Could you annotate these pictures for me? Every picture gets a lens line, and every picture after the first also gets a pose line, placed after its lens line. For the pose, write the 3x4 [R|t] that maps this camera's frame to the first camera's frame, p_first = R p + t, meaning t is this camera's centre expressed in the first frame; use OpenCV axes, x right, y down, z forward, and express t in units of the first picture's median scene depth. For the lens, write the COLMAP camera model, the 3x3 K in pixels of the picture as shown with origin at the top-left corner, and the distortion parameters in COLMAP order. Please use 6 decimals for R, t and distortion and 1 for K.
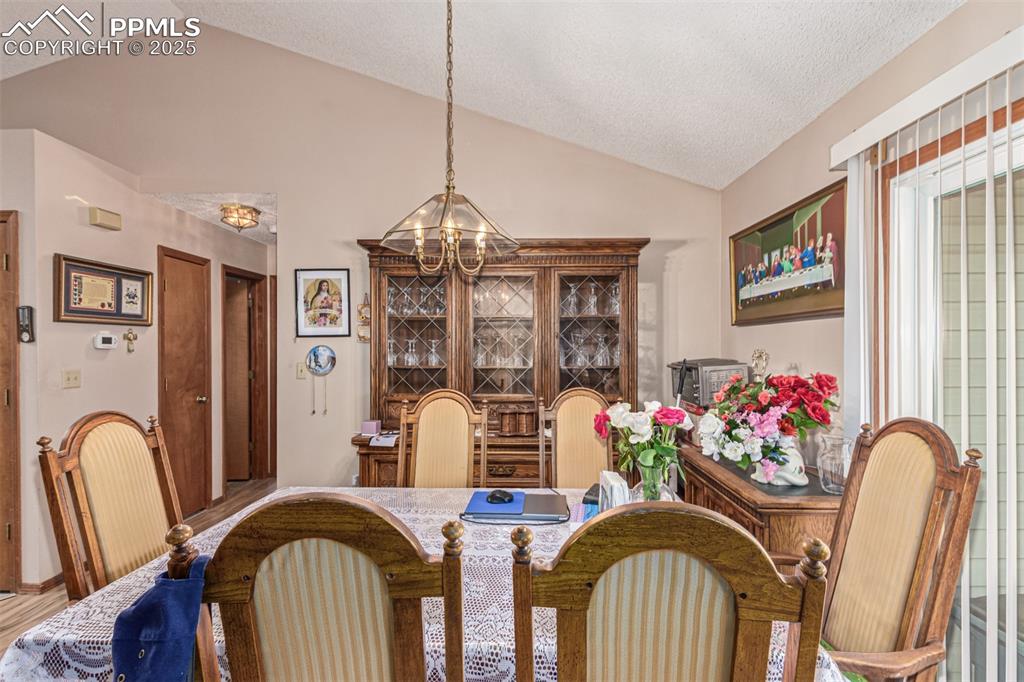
lens RADIAL K [[475.7, 0, 519.0], [0, 475.7, 347.0], [0, 0, 1]] dist [0.017041, -0.006516]
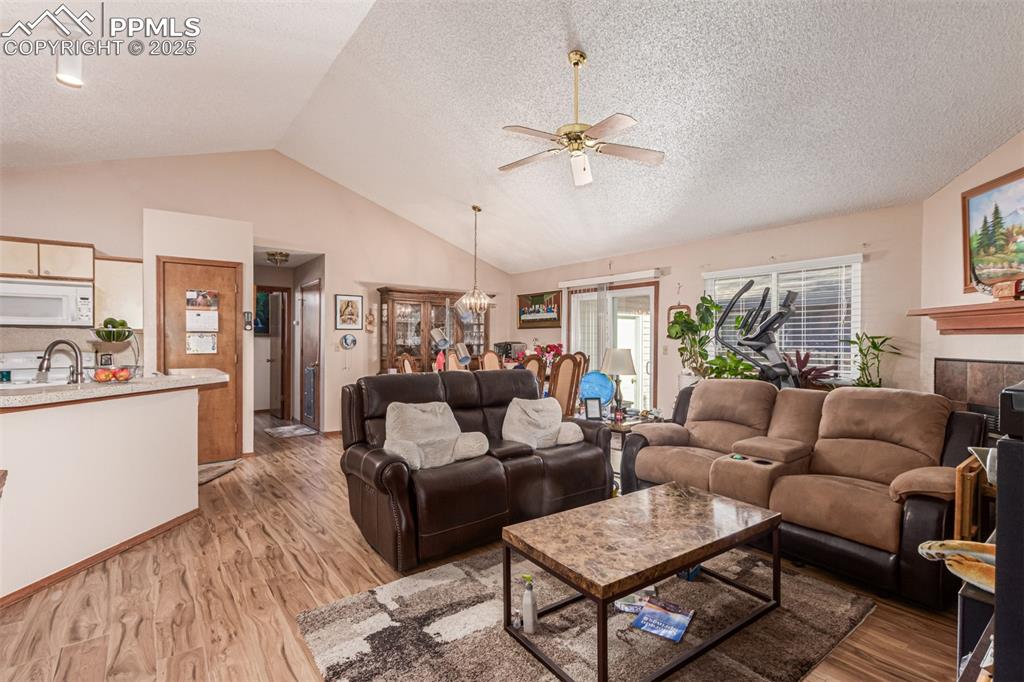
lens RADIAL K [[475.7, 0, 521.0], [0, 475.7, 339.3], [0, 0, 1]] dist [0.017041, -0.006516]
pose [[0.777684, 0.008409, 0.628600, -1.532236], [-0.007530, 0.999963, -0.004062, 0.029628], [-0.628611, -0.001574, 0.777719, -1.361963]]
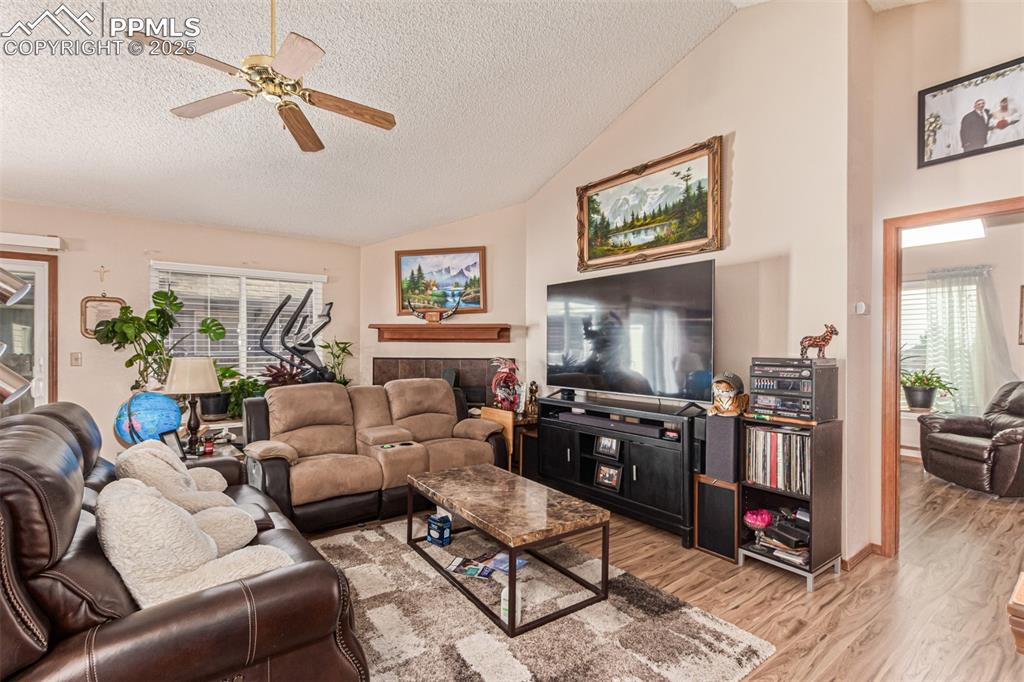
lens RADIAL K [[475.7, 0, 510.4], [0, 475.7, 349.6], [0, 0, 1]] dist [0.017041, -0.006516]
pose [[-0.608911, -0.002247, 0.793235, -1.693341], [-0.000737, 0.999997, 0.002267, 0.028866], [-0.793238, 0.000795, -0.608911, -0.106095]]
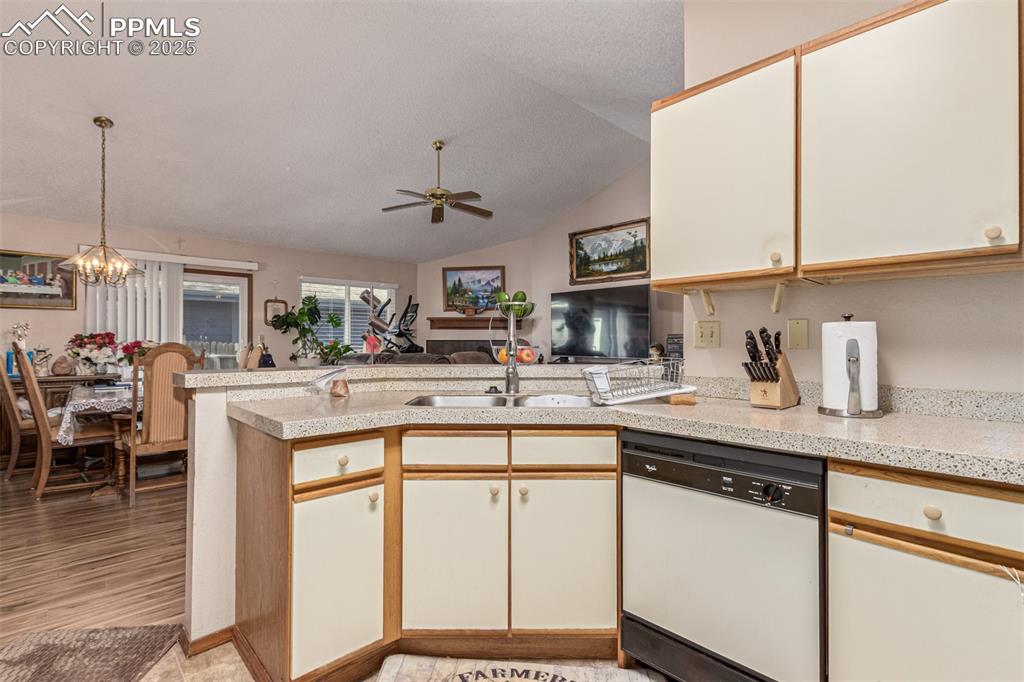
lens RADIAL K [[475.7, 0, 510.4], [0, 475.7, 337.6], [0, 0, 1]] dist [0.017041, -0.006516]
pose [[-0.690446, 0.008647, 0.723332, -2.301261], [0.002387, 0.999950, -0.009675, 0.088980], [-0.723380, -0.004953, -0.690433, 0.913898]]
